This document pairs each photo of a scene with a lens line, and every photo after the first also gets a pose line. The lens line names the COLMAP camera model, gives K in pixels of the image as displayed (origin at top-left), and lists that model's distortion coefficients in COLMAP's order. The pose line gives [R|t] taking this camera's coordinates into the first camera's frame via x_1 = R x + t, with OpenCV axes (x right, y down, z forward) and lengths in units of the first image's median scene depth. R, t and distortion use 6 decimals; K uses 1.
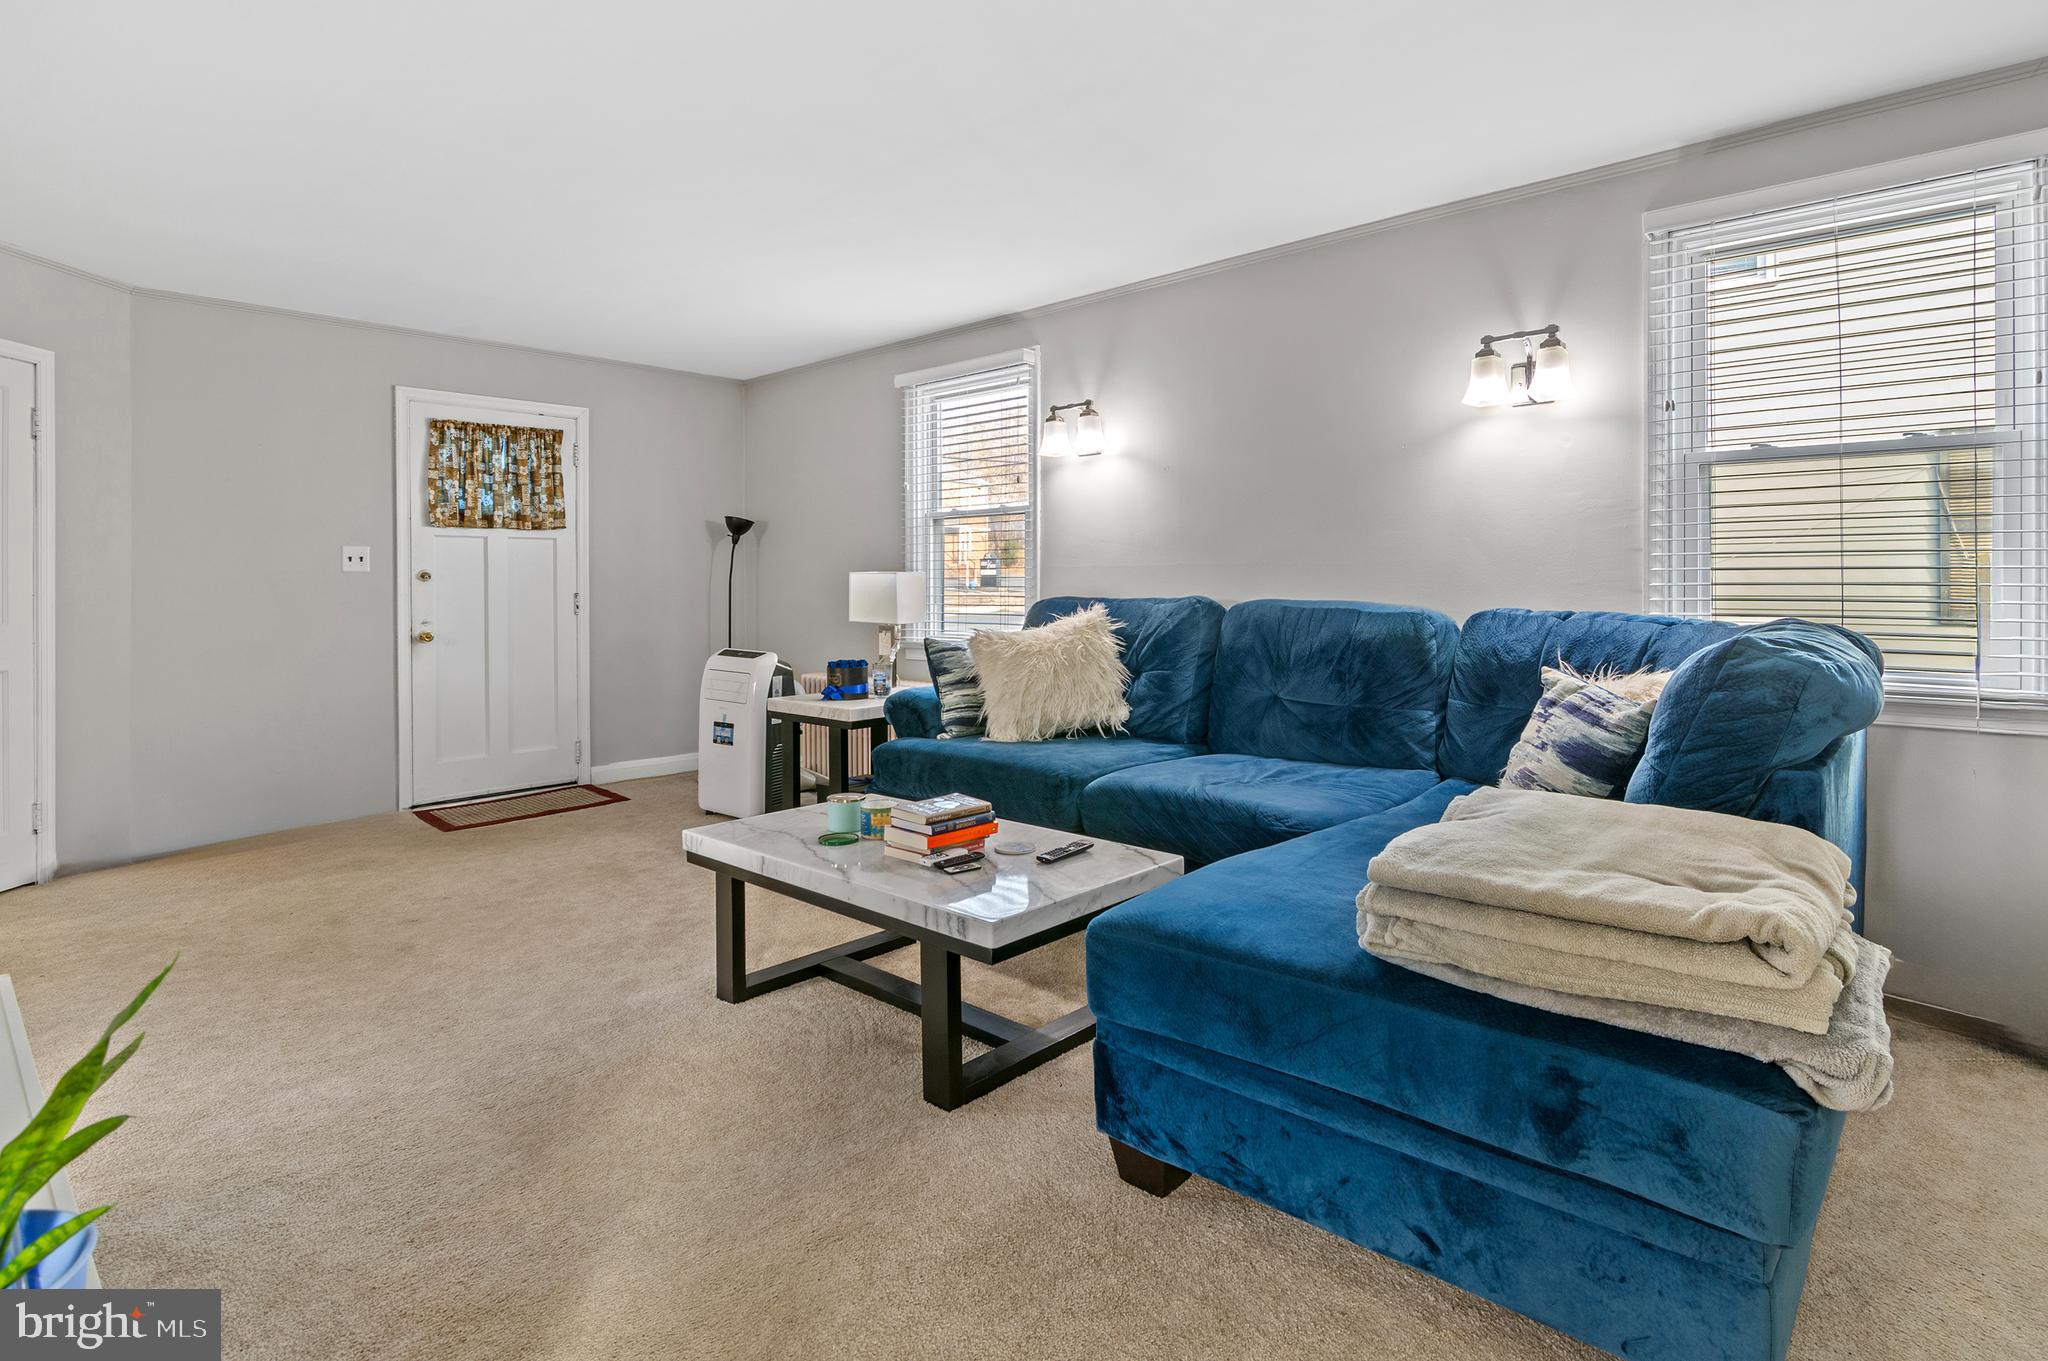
lens RADIAL K [[1014.1, 0, 1024.8], [0, 1014.1, 623.4], [0, 0, 1]] dist [-0.002640, -0.001096]
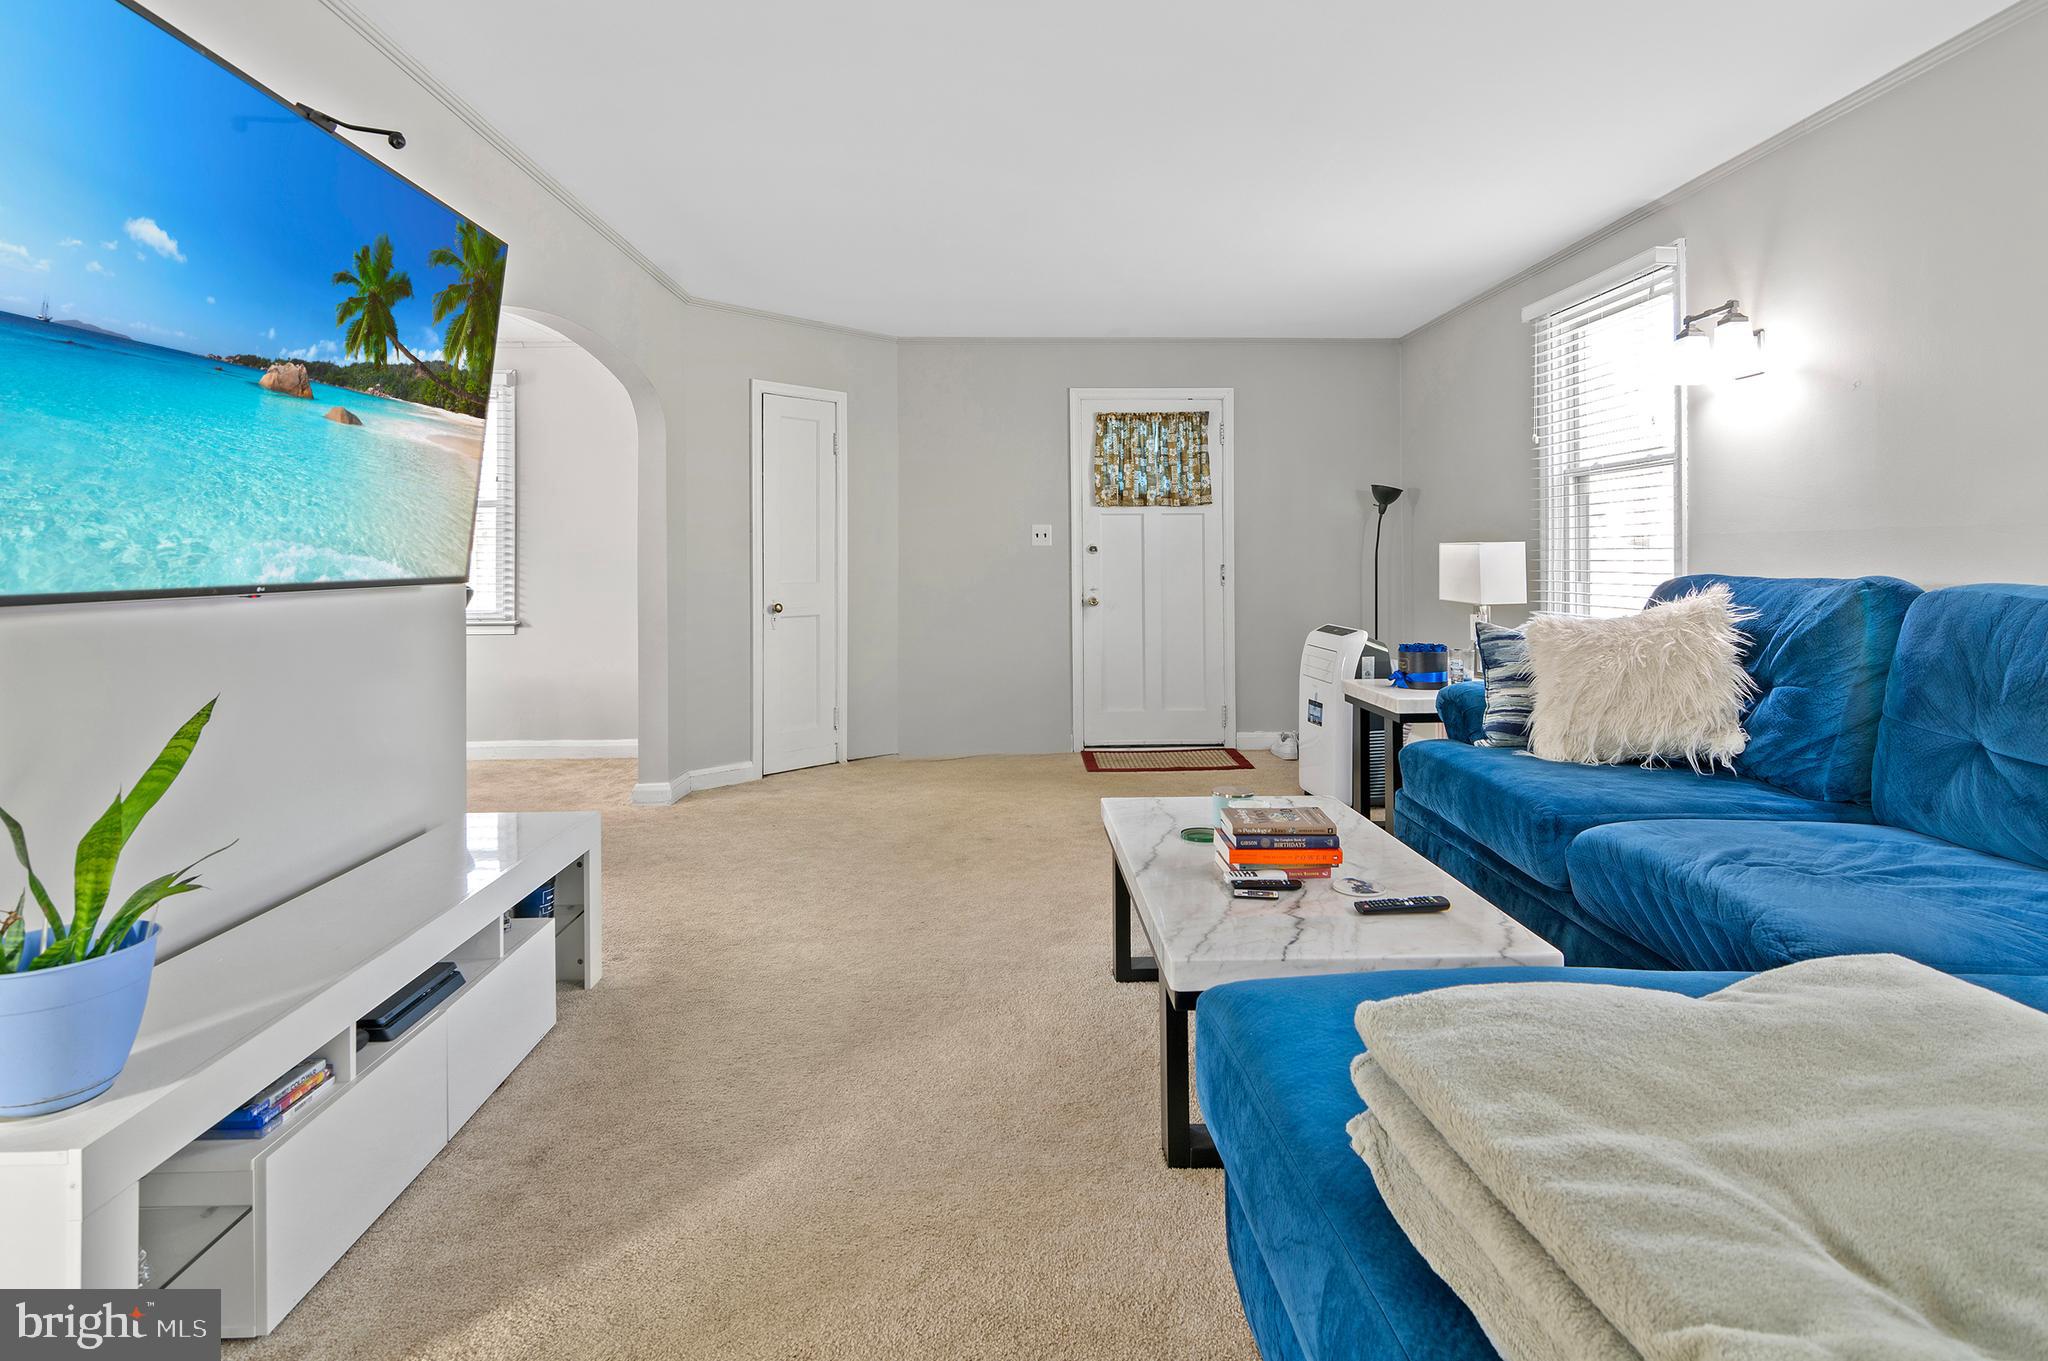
lens RADIAL K [[1021.4, 0, 1021.7], [0, 1021.4, 586.0], [0, 0, 1]] dist [-0.002668, -0.001858]
pose [[0.711614, 0.021887, -0.702229, 0.175317], [-0.028674, 0.999587, 0.002097, -0.004993], [0.701985, 0.018644, 0.711948, 0.113711]]
